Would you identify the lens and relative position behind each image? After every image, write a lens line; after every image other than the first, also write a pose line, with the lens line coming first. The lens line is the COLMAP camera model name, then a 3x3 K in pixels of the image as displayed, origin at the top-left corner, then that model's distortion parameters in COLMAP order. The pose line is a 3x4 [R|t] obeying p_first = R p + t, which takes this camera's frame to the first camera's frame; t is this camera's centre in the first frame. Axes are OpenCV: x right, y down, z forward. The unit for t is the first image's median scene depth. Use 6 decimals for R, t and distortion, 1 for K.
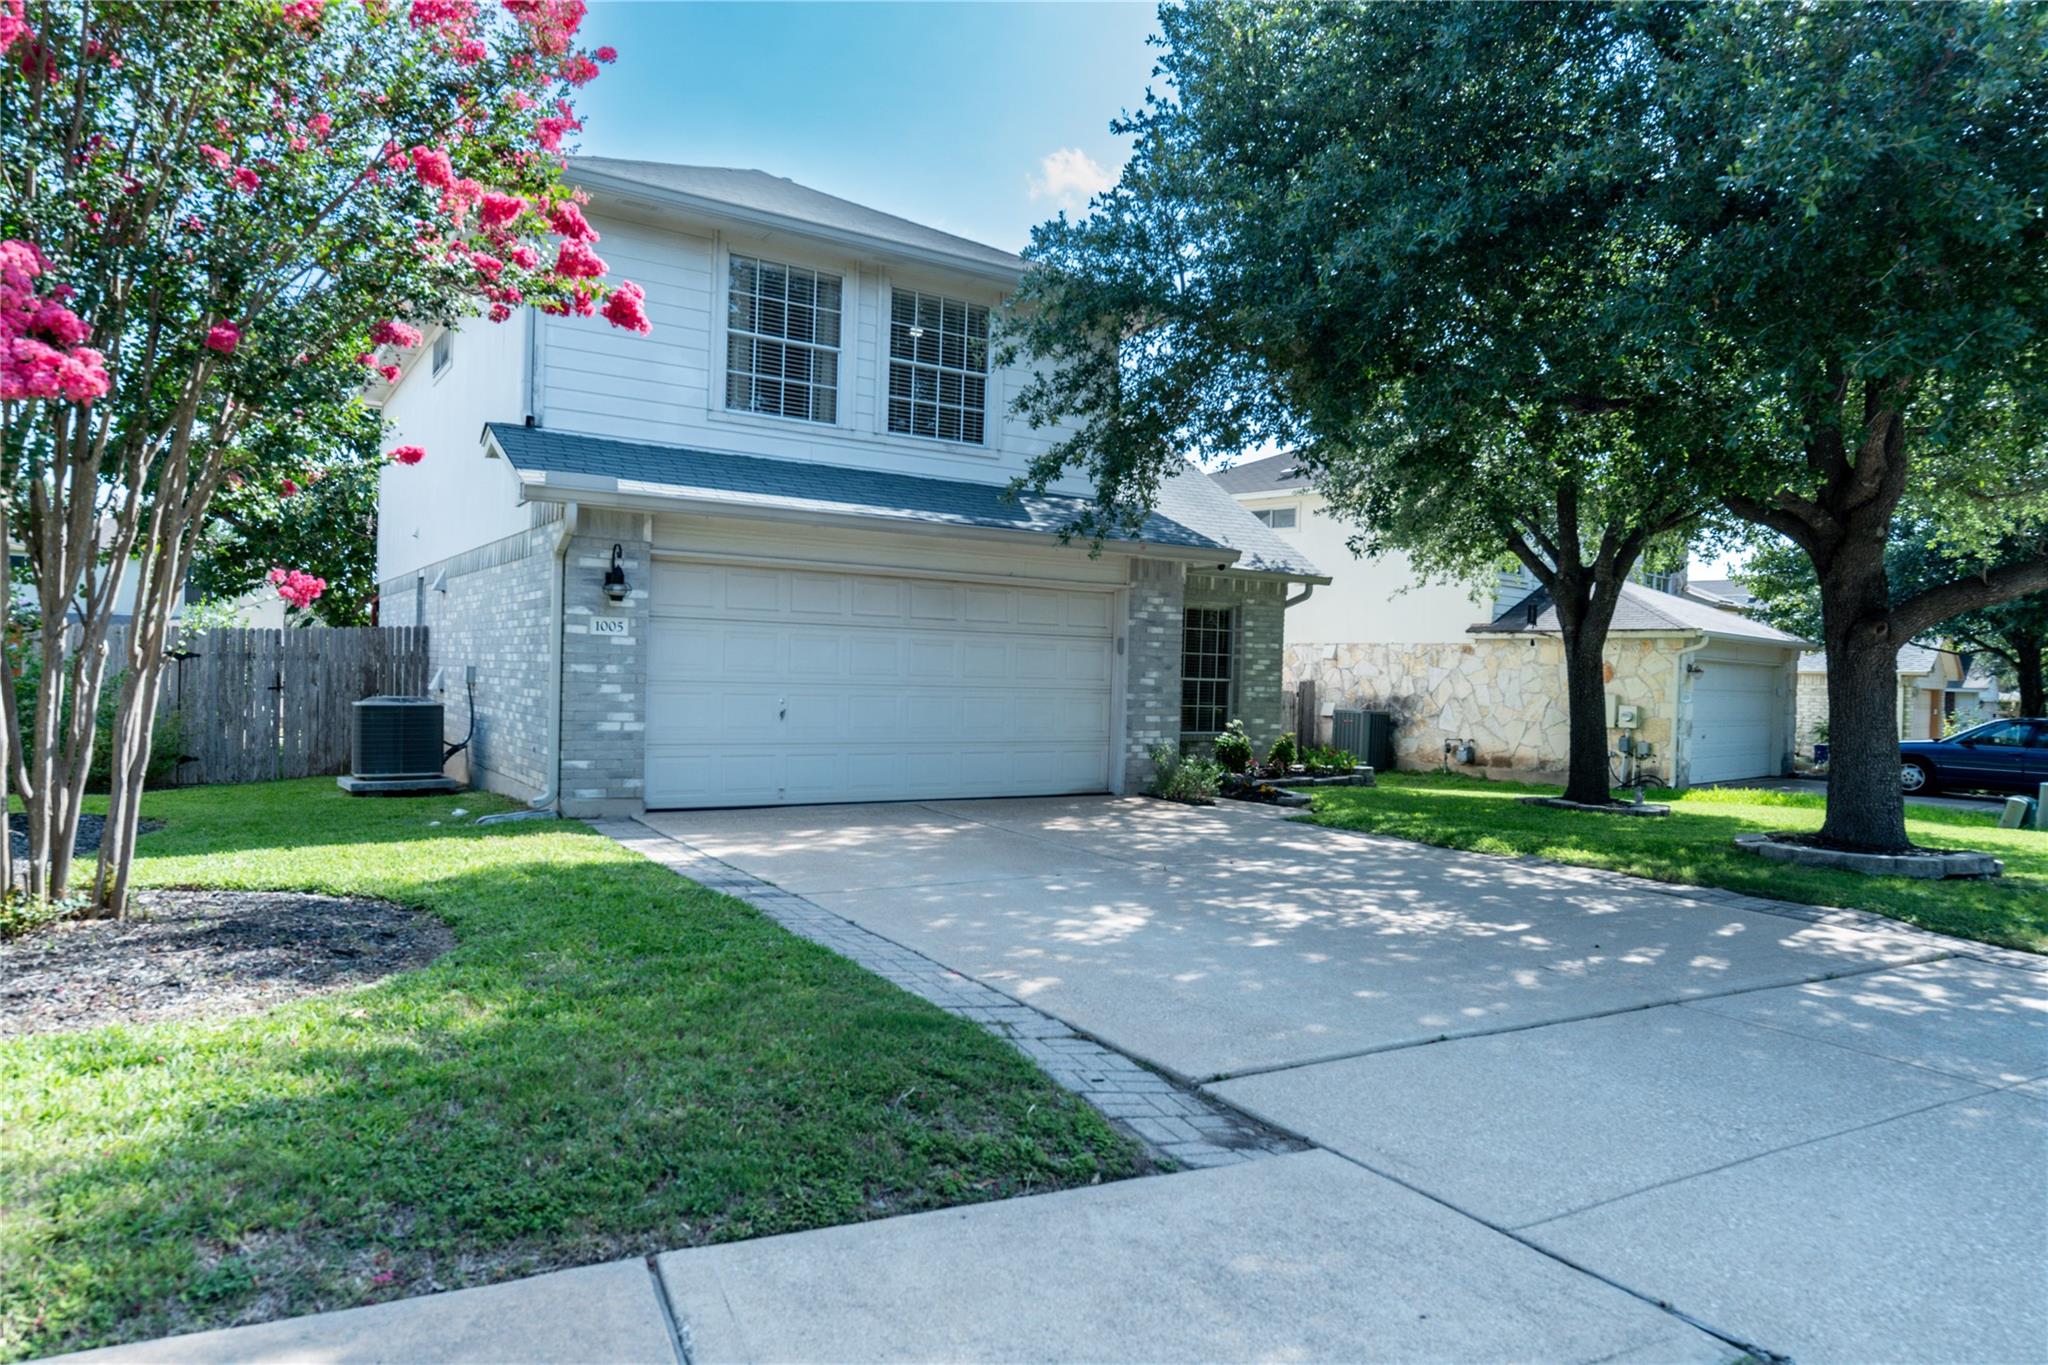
lens RADIAL K [[1283.7, 0, 1028.6], [0, 1283.7, 679.9], [0, 0, 1]] dist [-0.009110, -0.001699]
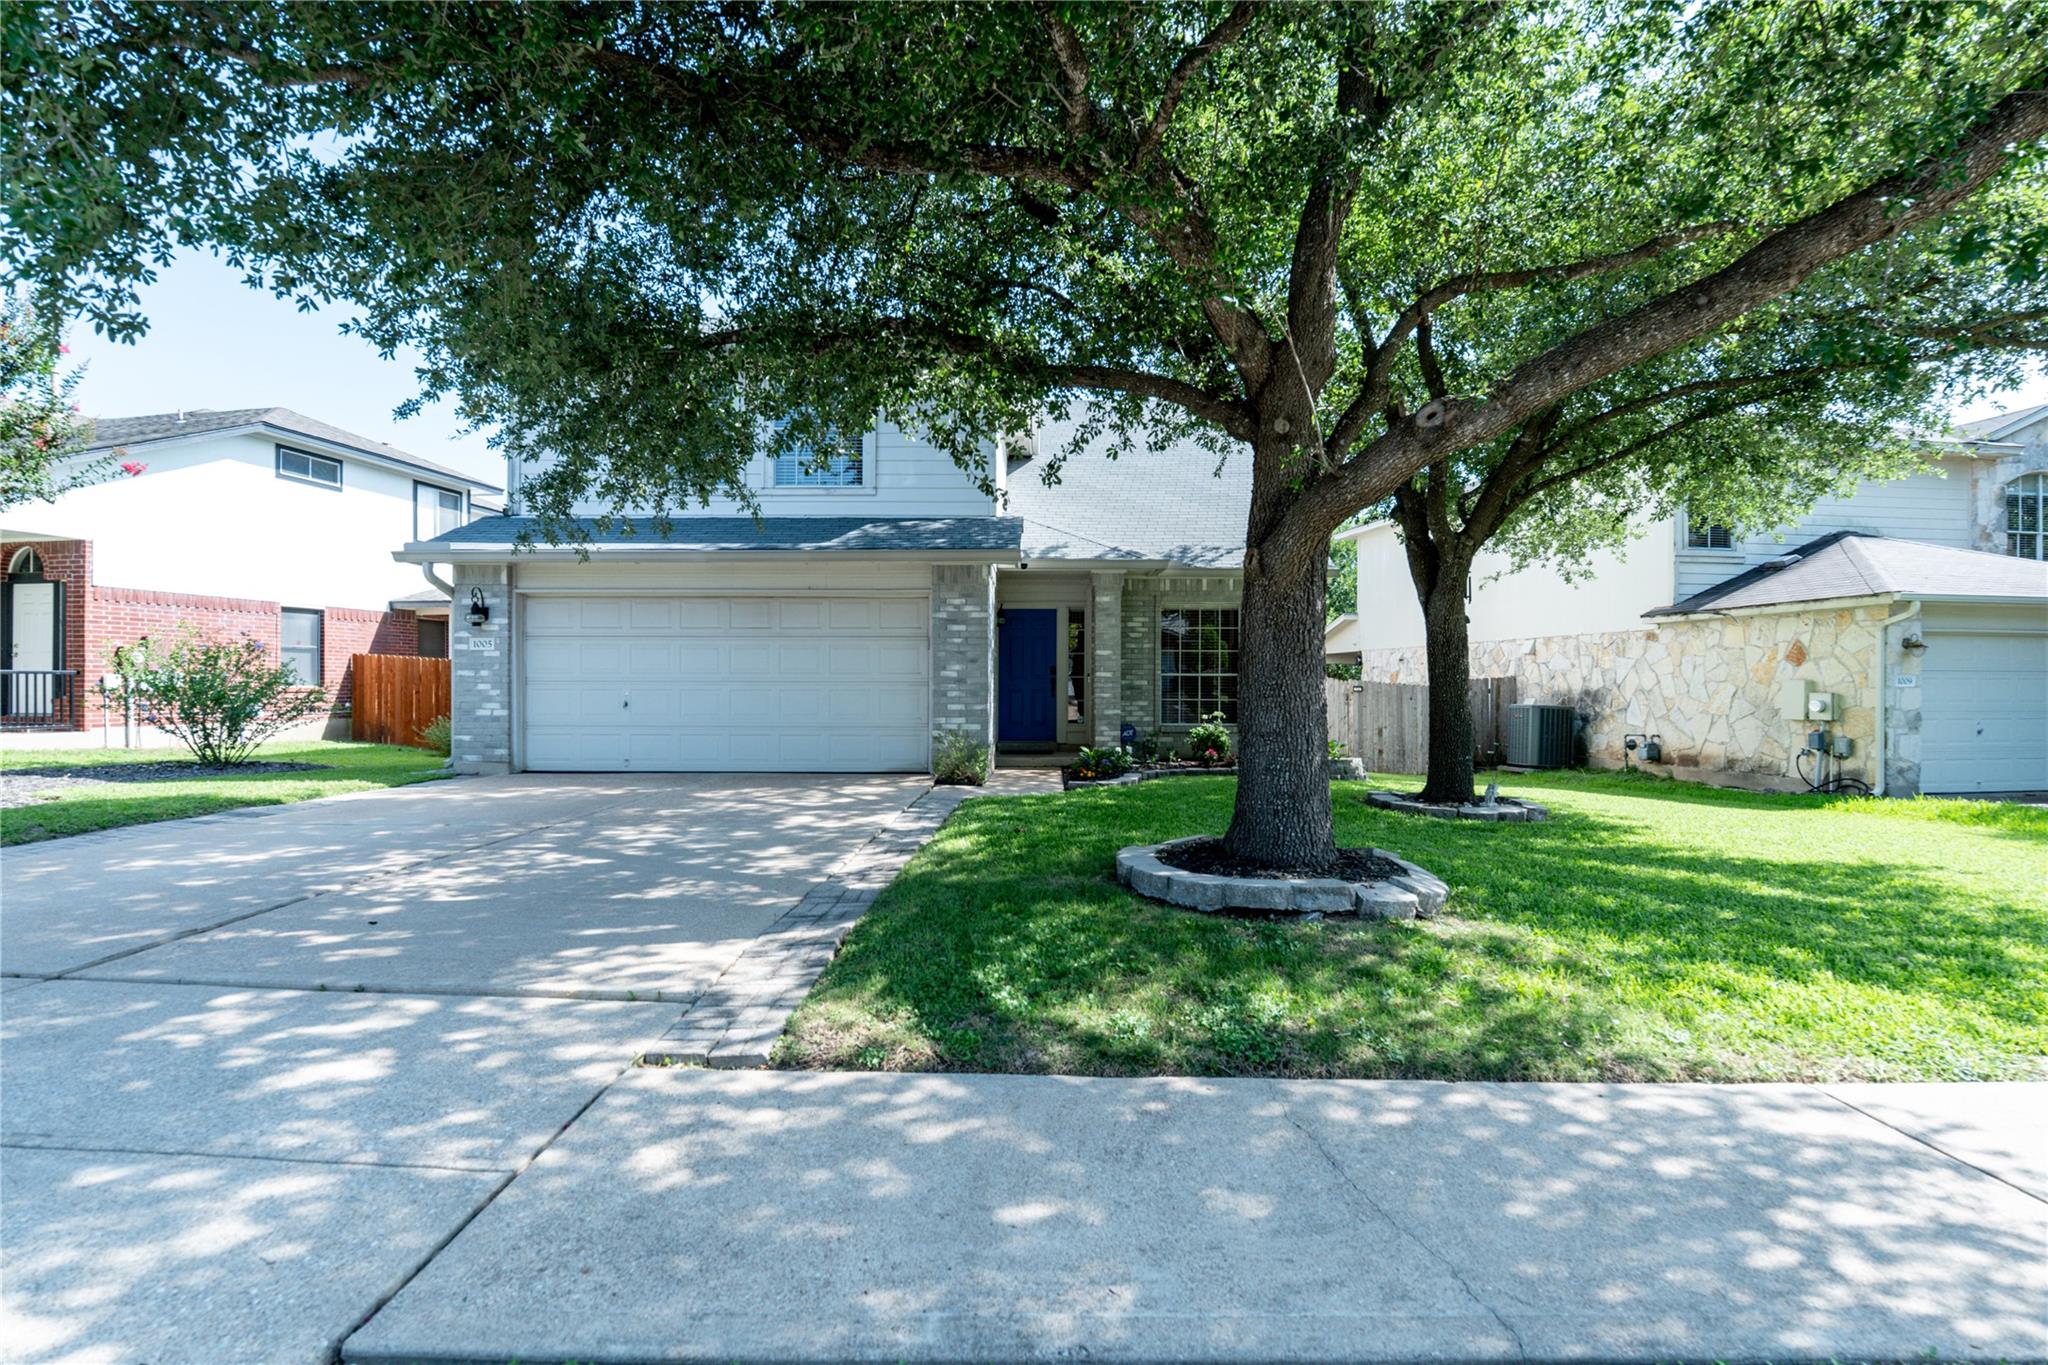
lens RADIAL K [[944.8, 0, 1023.0], [0, 944.8, 690.0], [0, 0, 1]] dist [-0.006089, -0.000469]
pose [[0.830821, -0.022515, -0.556085, 0.381318], [0.017550, 0.999744, -0.014257, 0.017954], [0.556263, 0.002086, 0.831003, 0.218406]]
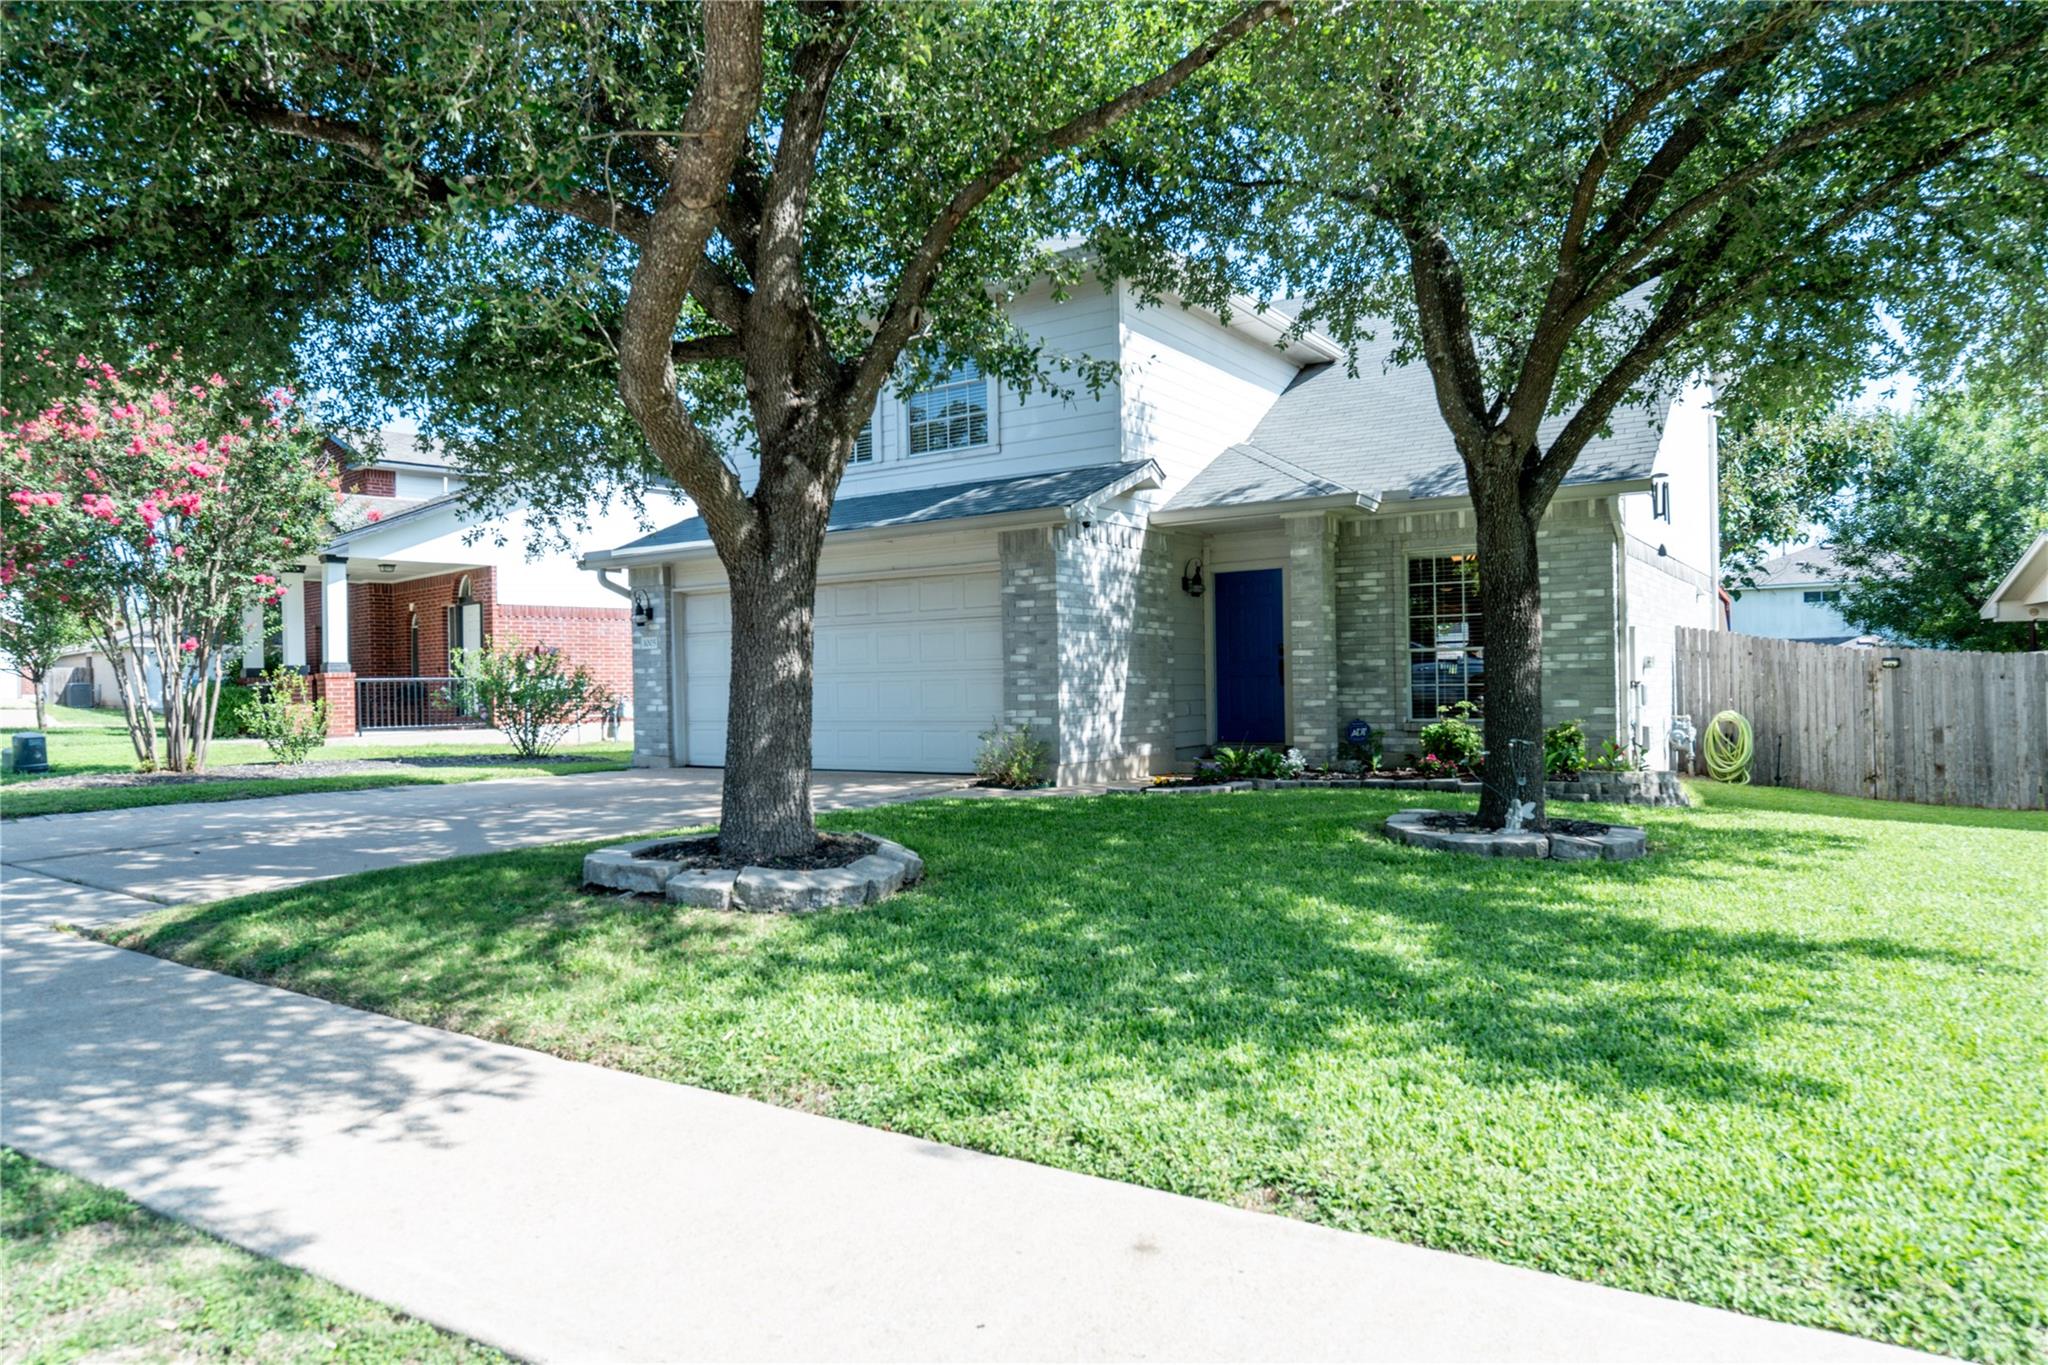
lens RADIAL K [[1283.7, 0, 1022.8], [0, 1283.7, 680.6], [0, 0, 1]] dist [-0.009110, -0.001699]
pose [[0.384196, -0.037099, -0.922506, 0.611006], [0.024871, 0.999246, -0.029827, 0.029056], [0.922916, -0.011485, 0.384829, 0.399447]]
